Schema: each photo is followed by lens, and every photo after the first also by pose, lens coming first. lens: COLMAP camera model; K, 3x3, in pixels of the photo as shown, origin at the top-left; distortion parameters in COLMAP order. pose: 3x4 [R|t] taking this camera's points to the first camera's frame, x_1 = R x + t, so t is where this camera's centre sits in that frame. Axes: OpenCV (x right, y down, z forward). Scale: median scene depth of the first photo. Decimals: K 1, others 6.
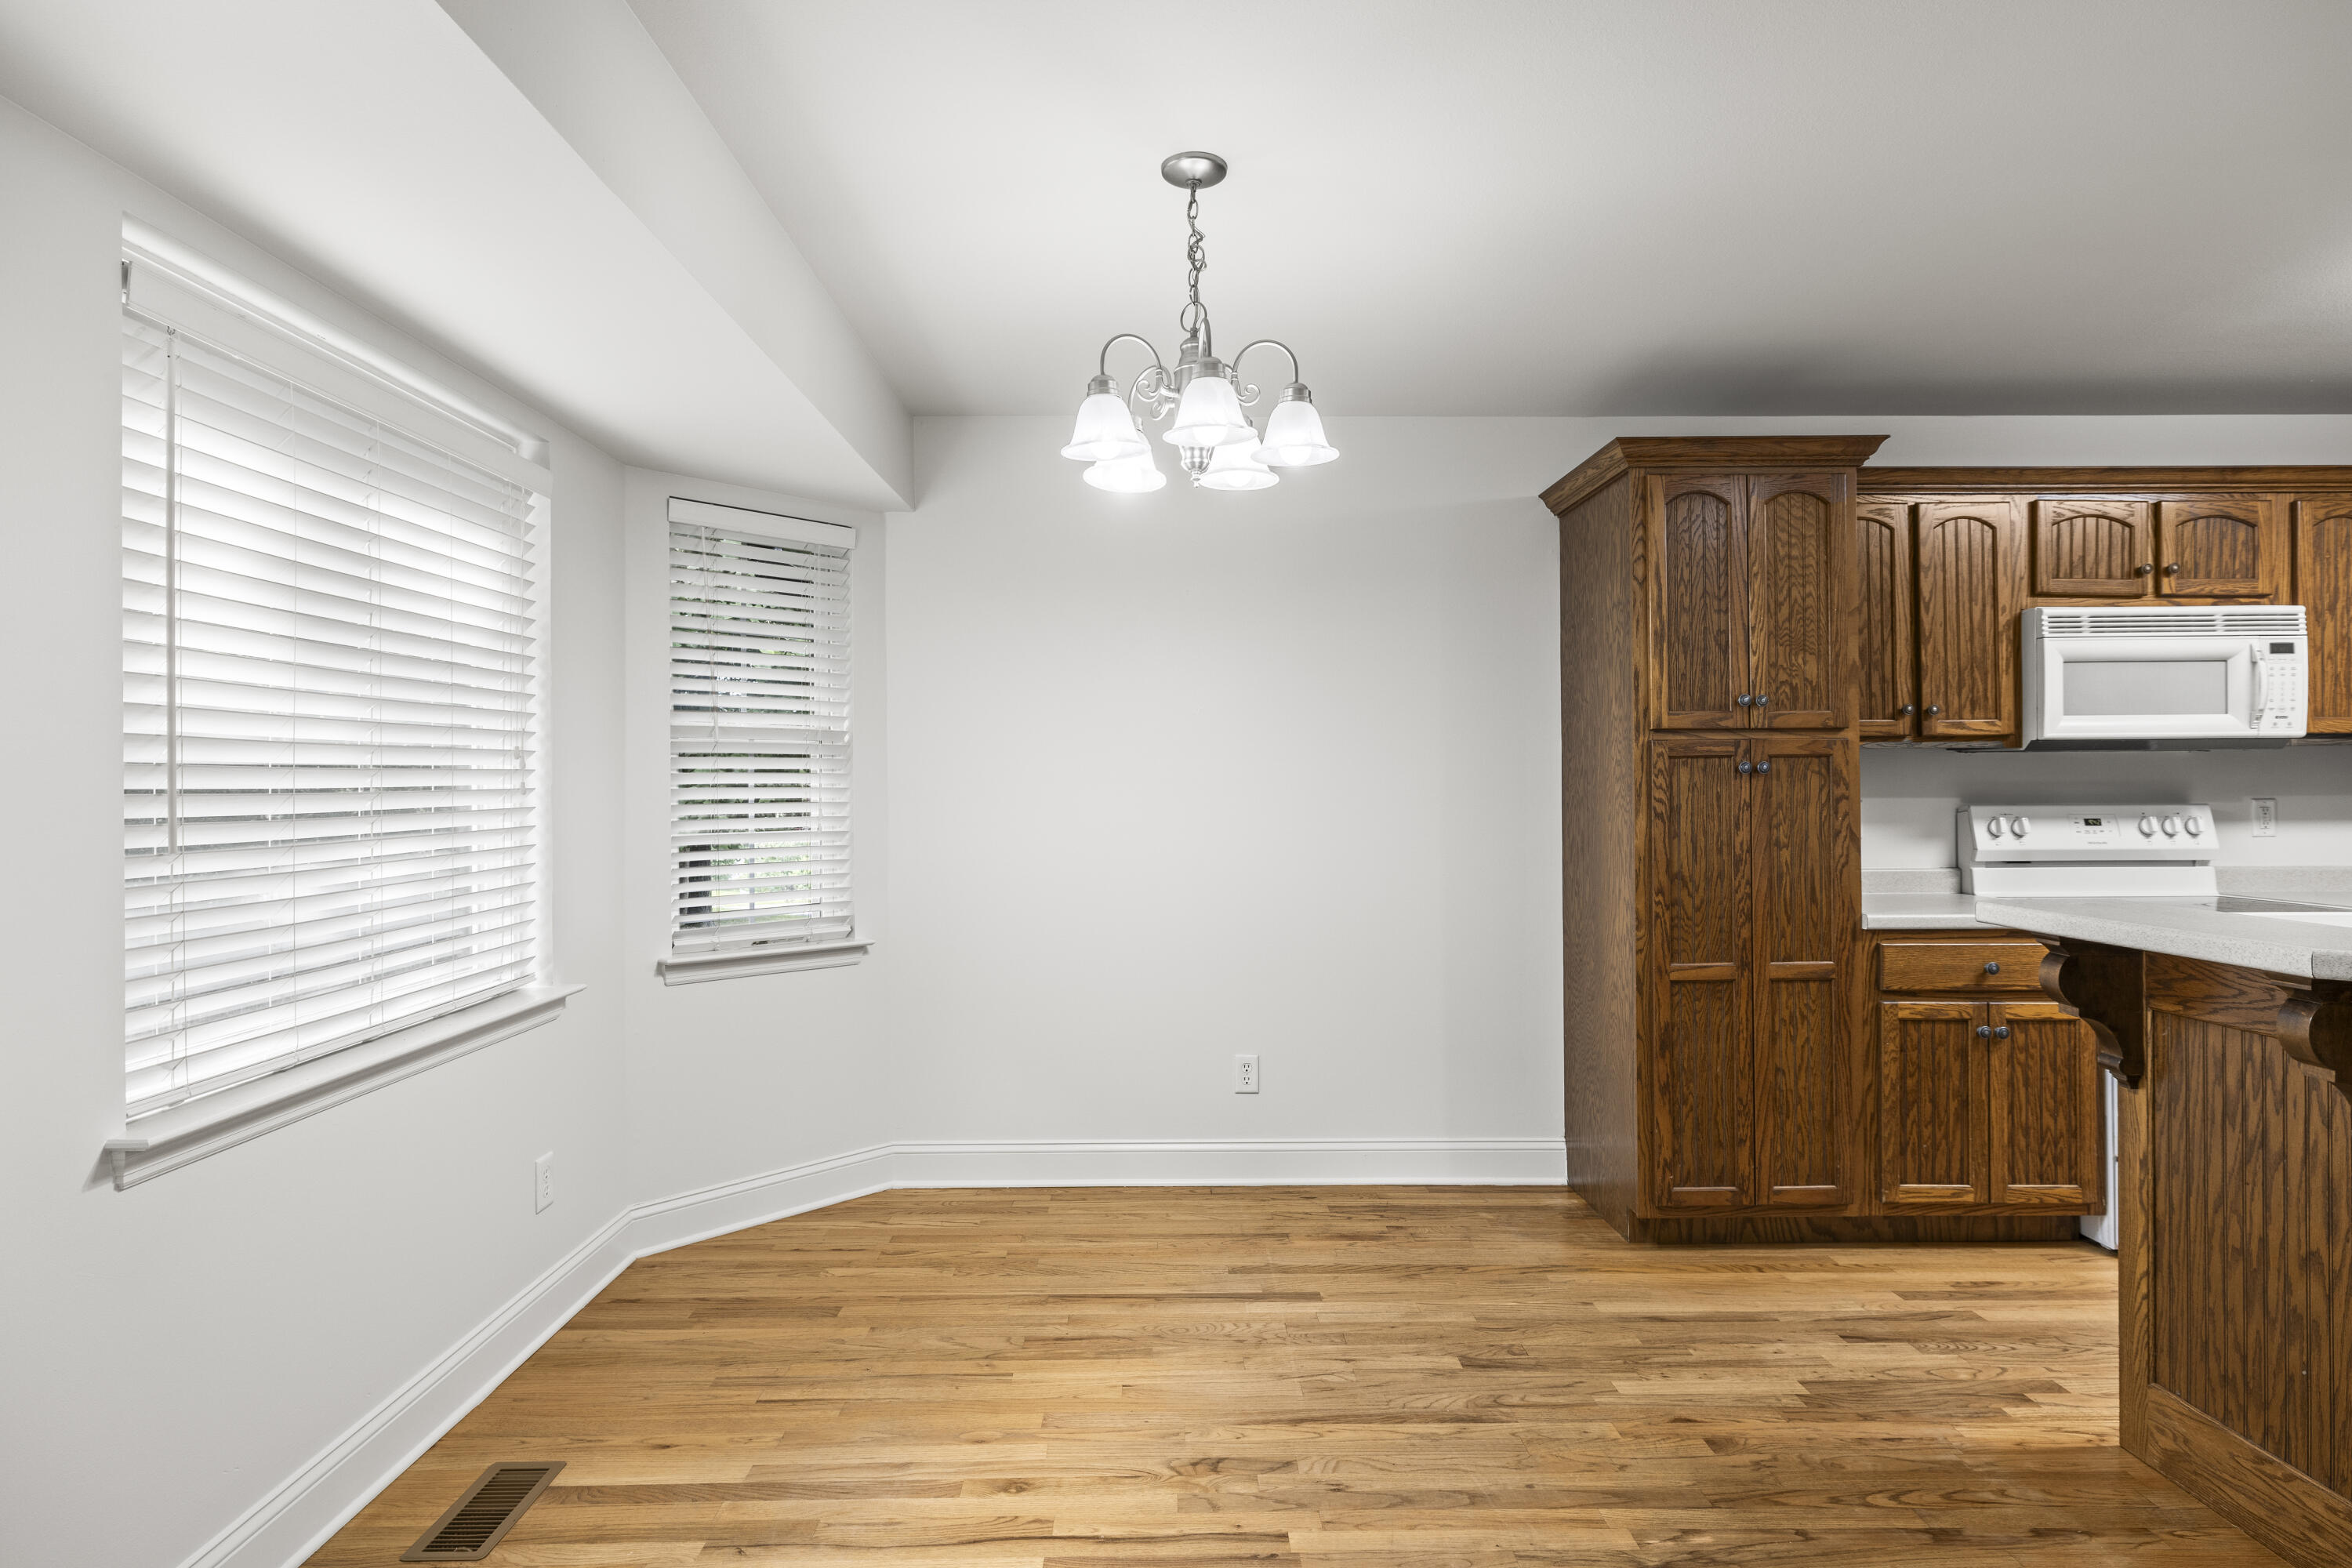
lens RADIAL K [[1222.8, 0, 1169.9], [0, 1222.8, 773.7], [0, 0, 1]] dist [-0.000037, 0.000543]
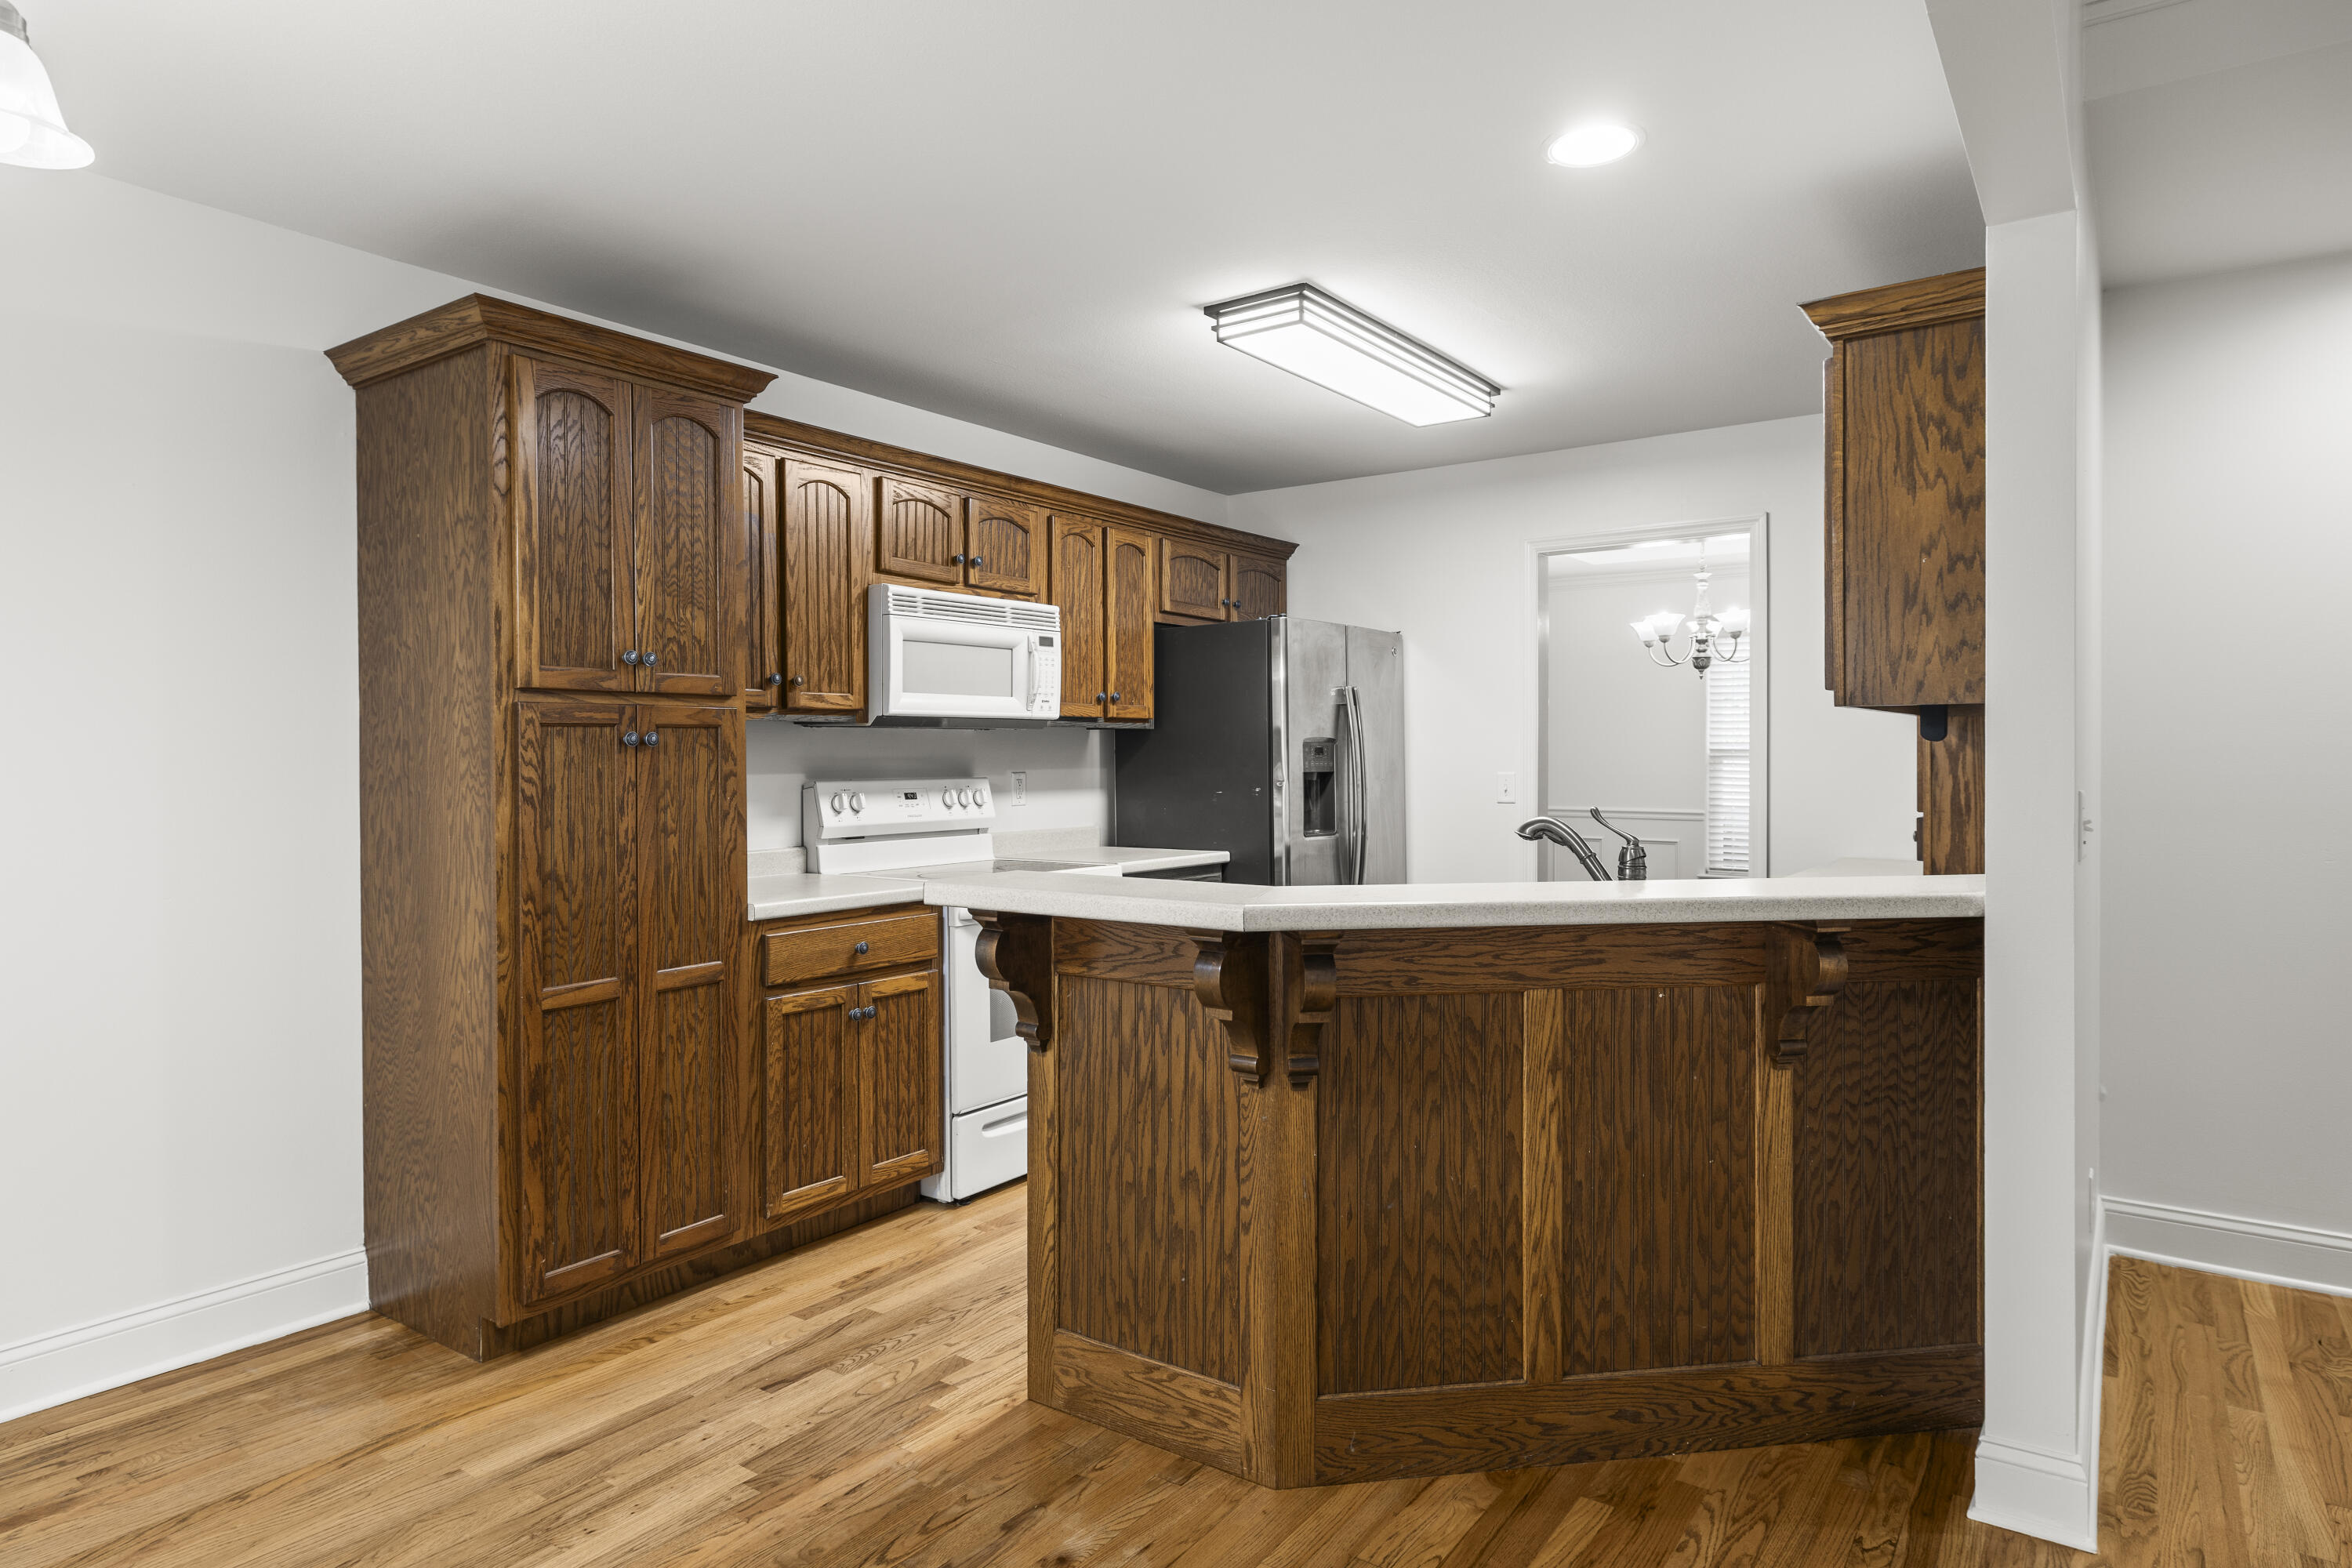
lens RADIAL K [[1339.7, 0, 1175.0], [0, 1339.7, 766.0], [0, 0, 1]] dist [0.000435, -0.000428]
pose [[0.586829, -0.003673, 0.809703, -0.045745], [-0.005917, 0.999944, 0.008825, 0.003003], [-0.809689, -0.009970, 0.586774, 0.171407]]
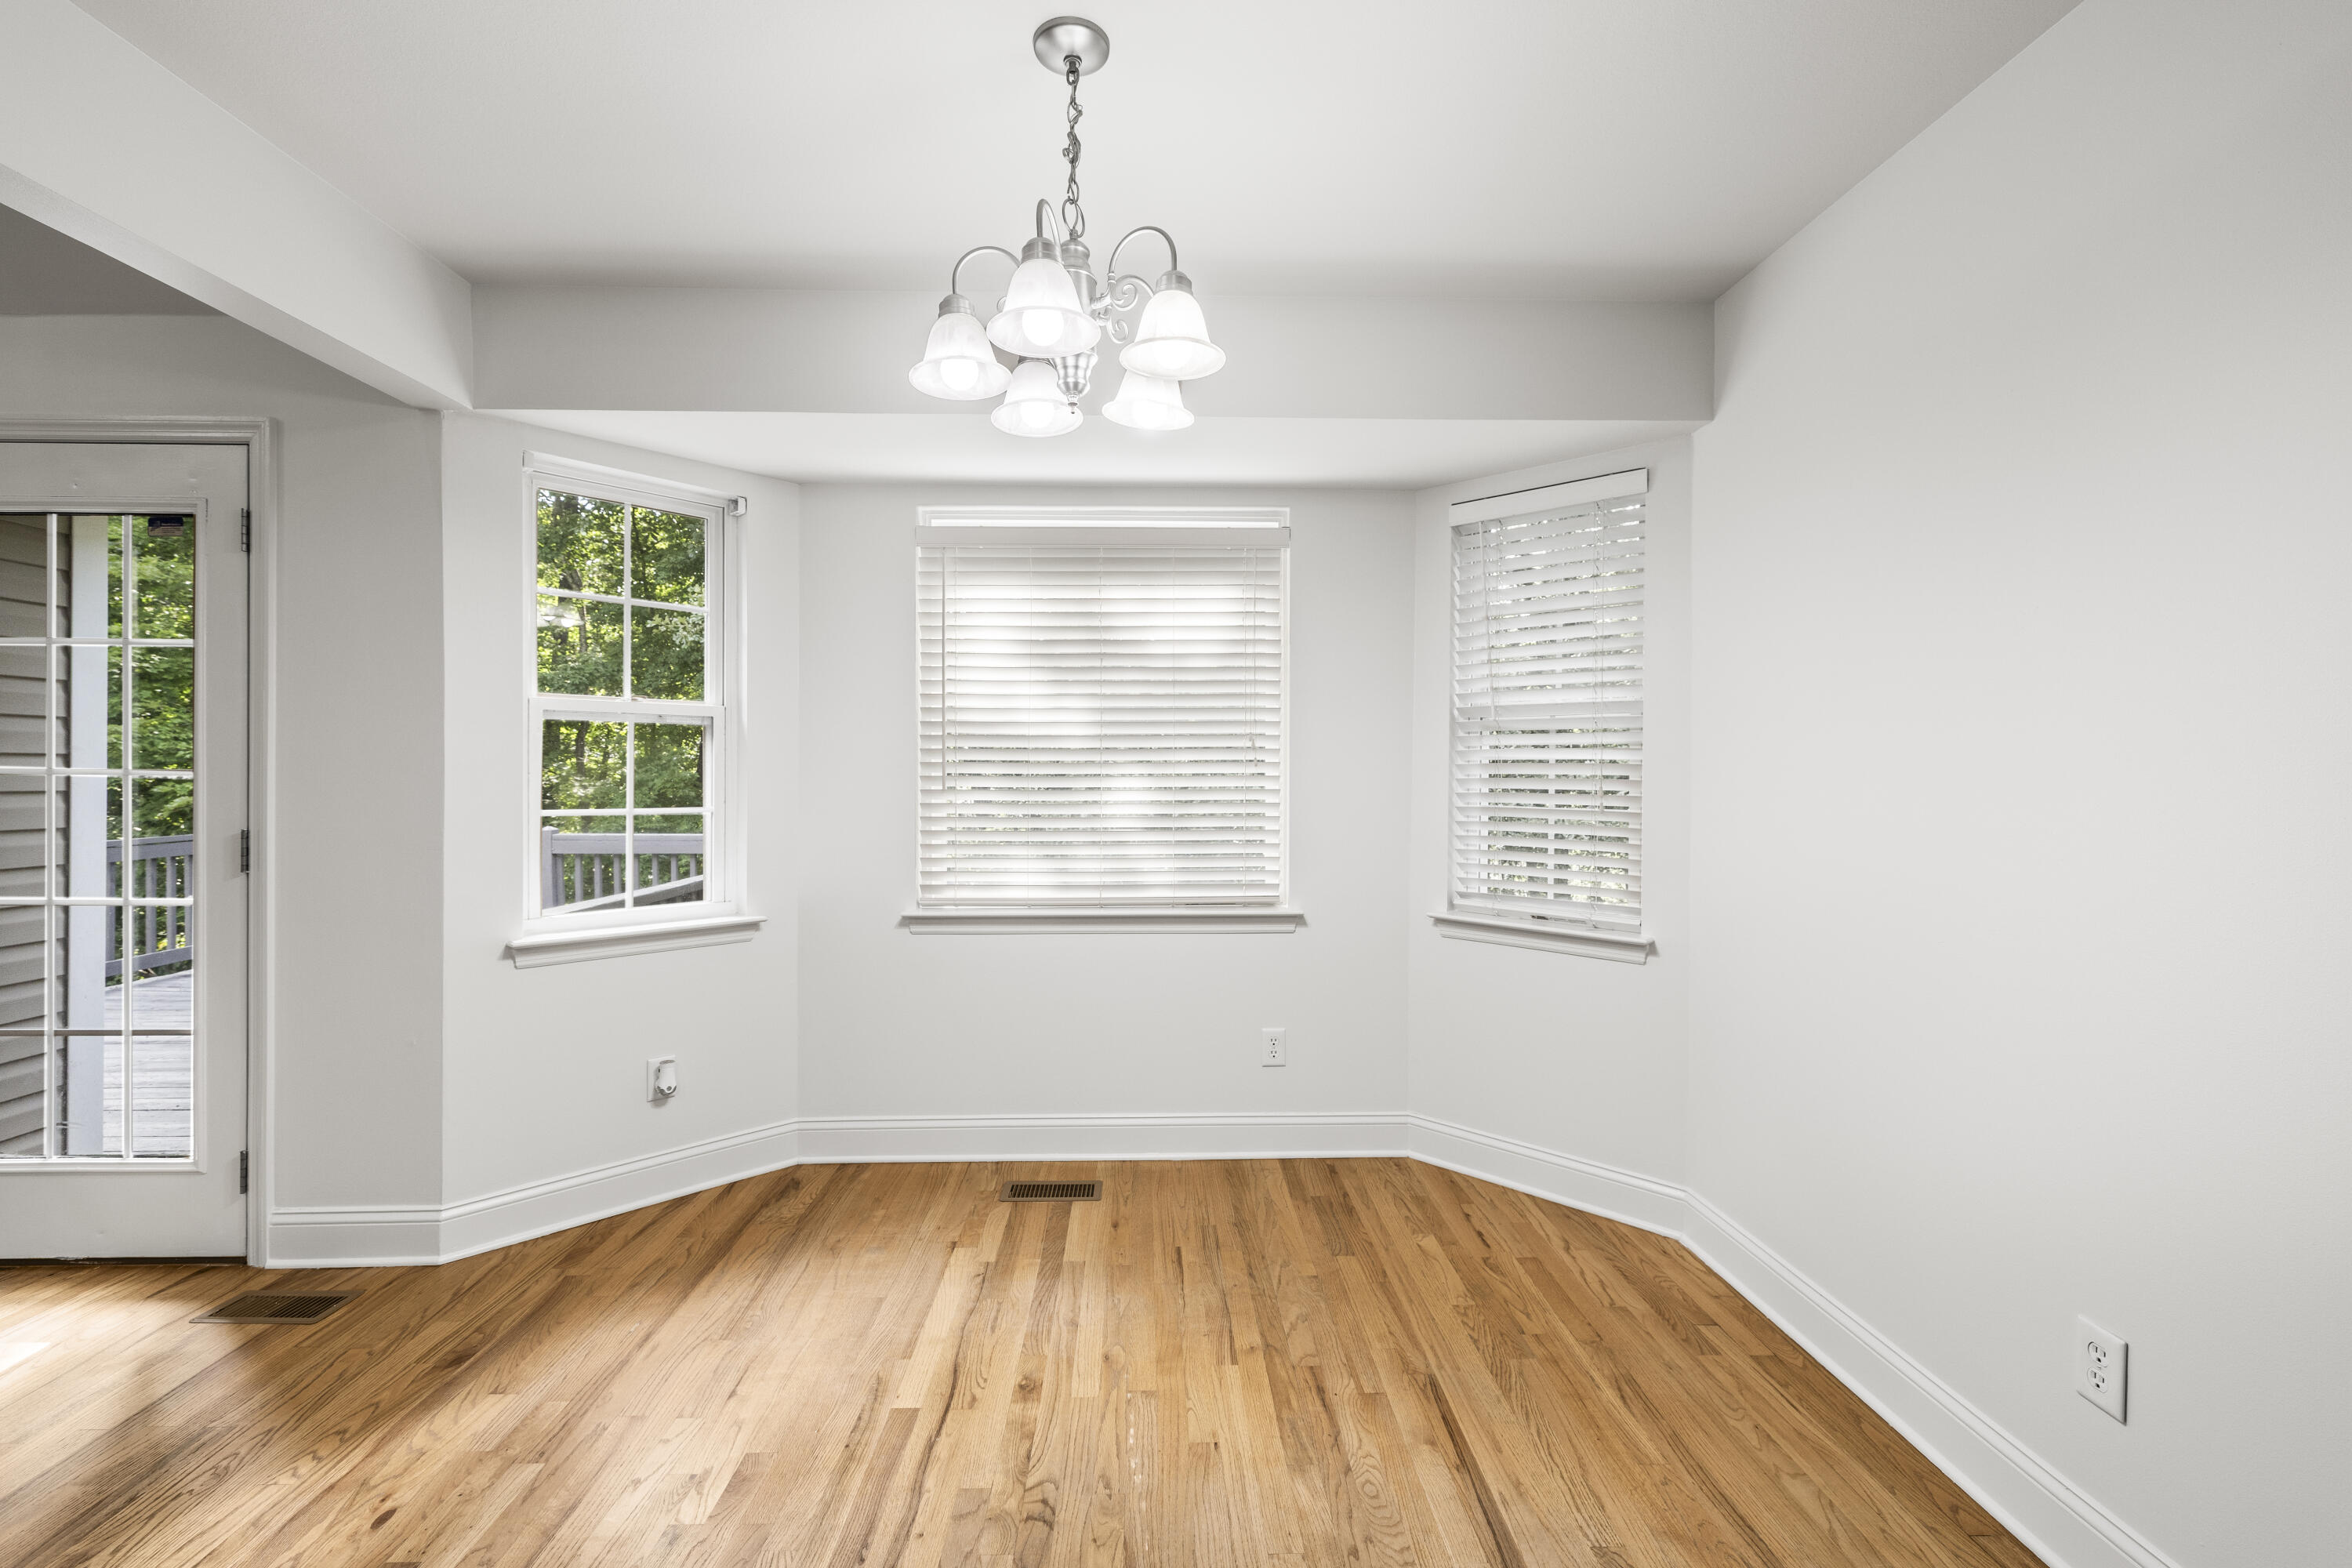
lens RADIAL K [[990.5, 0, 1169.9], [0, 990.5, 776.5], [0, 0, 1]] dist [-0.000354, 0.000190]
pose [[0.018390, 0.013247, -0.999743, 0.517463], [0.002990, 0.999907, 0.013304, 0.011446], [0.999826, -0.003234, 0.018349, 0.746283]]
